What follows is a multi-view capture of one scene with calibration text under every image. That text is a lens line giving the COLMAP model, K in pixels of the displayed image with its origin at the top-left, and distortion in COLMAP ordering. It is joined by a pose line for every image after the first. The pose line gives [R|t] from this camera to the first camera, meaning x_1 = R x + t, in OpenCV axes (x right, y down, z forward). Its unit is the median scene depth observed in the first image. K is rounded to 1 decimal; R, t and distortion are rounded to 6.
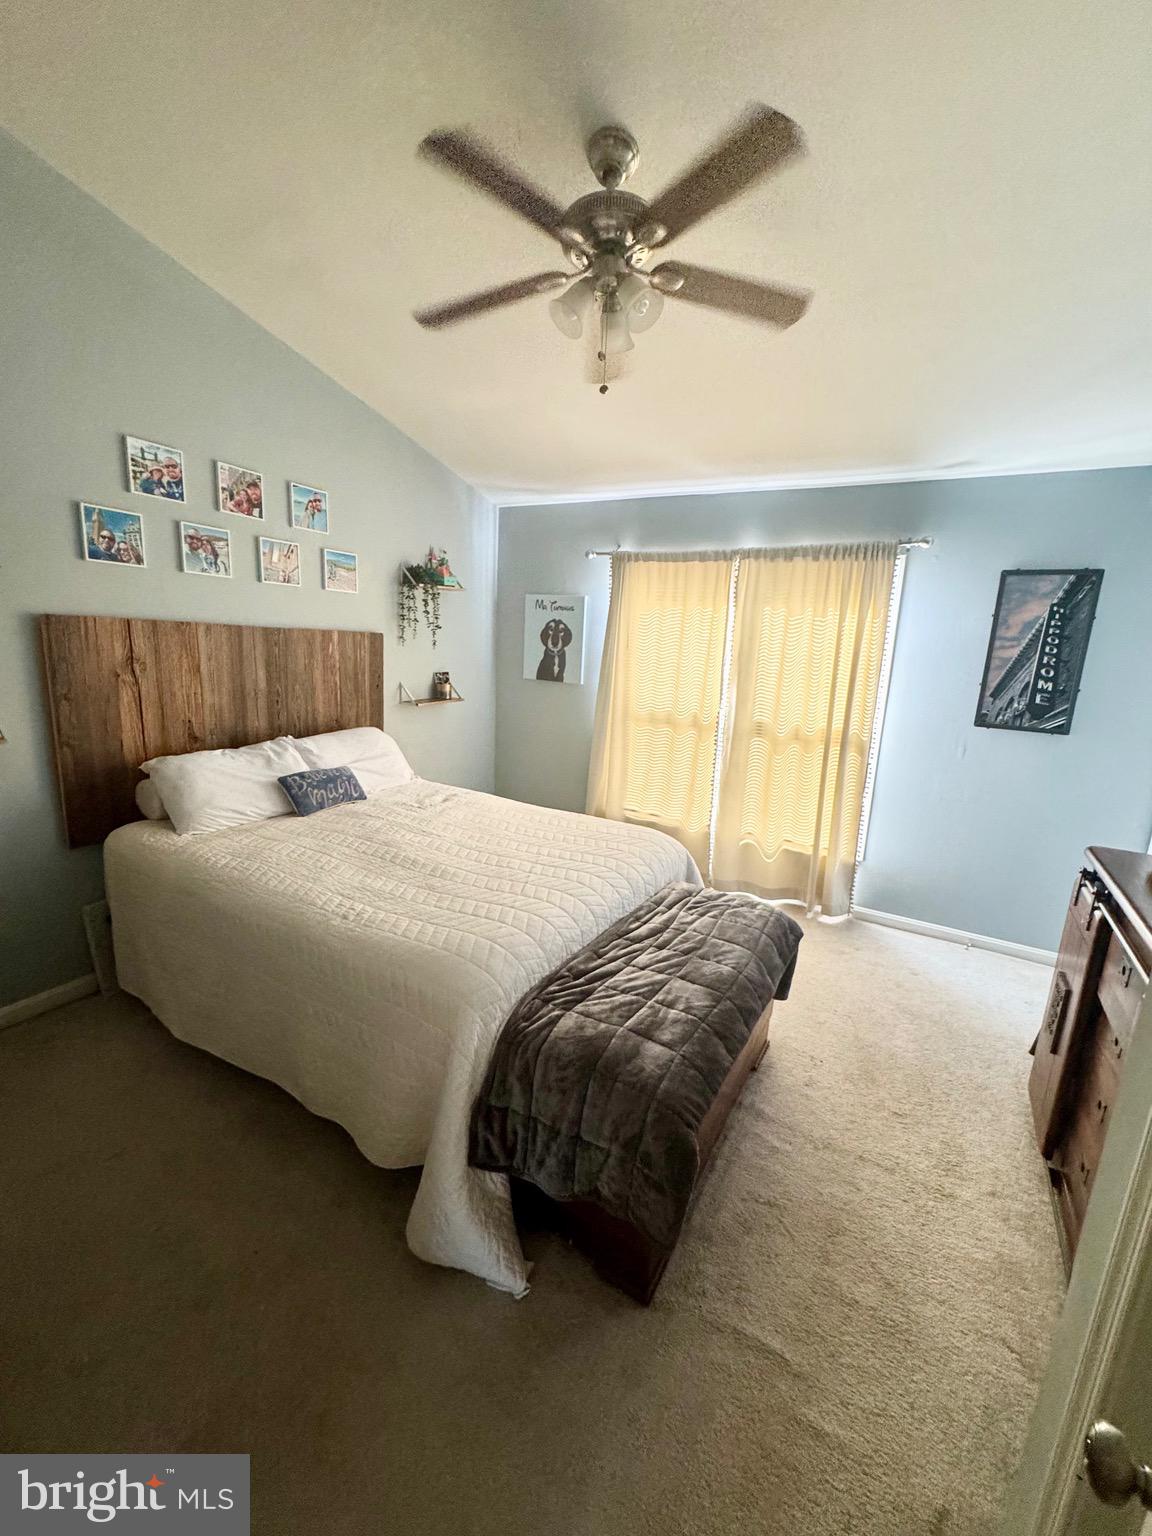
lens RADIAL K [[613.7, 0, 578.2], [0, 613.7, 766.6], [0, 0, 1]] dist [0.014659, 0.000134]
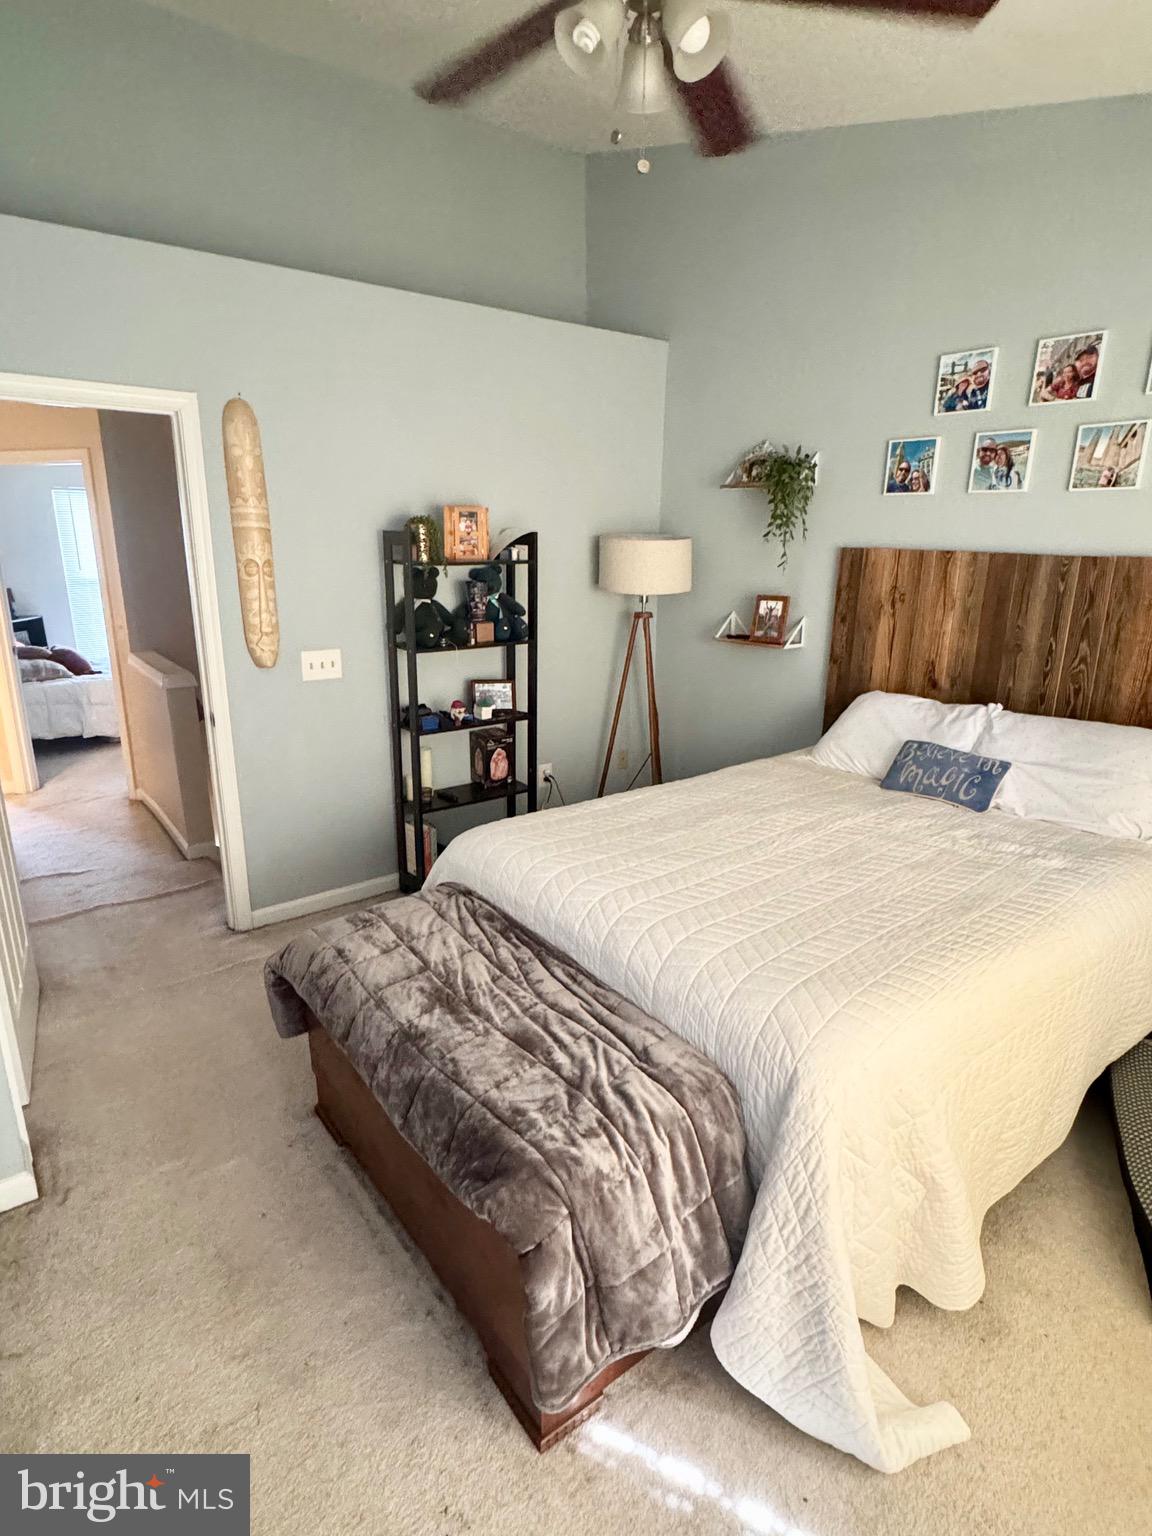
lens RADIAL K [[818.7, 0, 577.9], [0, 818.7, 769.3], [0, 0, 1]] dist [0.000601, 0.000574]
pose [[-0.373199, 0.200429, -0.905843, 0.691474], [-0.221085, 0.929043, 0.296648, -0.177765], [0.901024, 0.310977, -0.302406, 0.992522]]
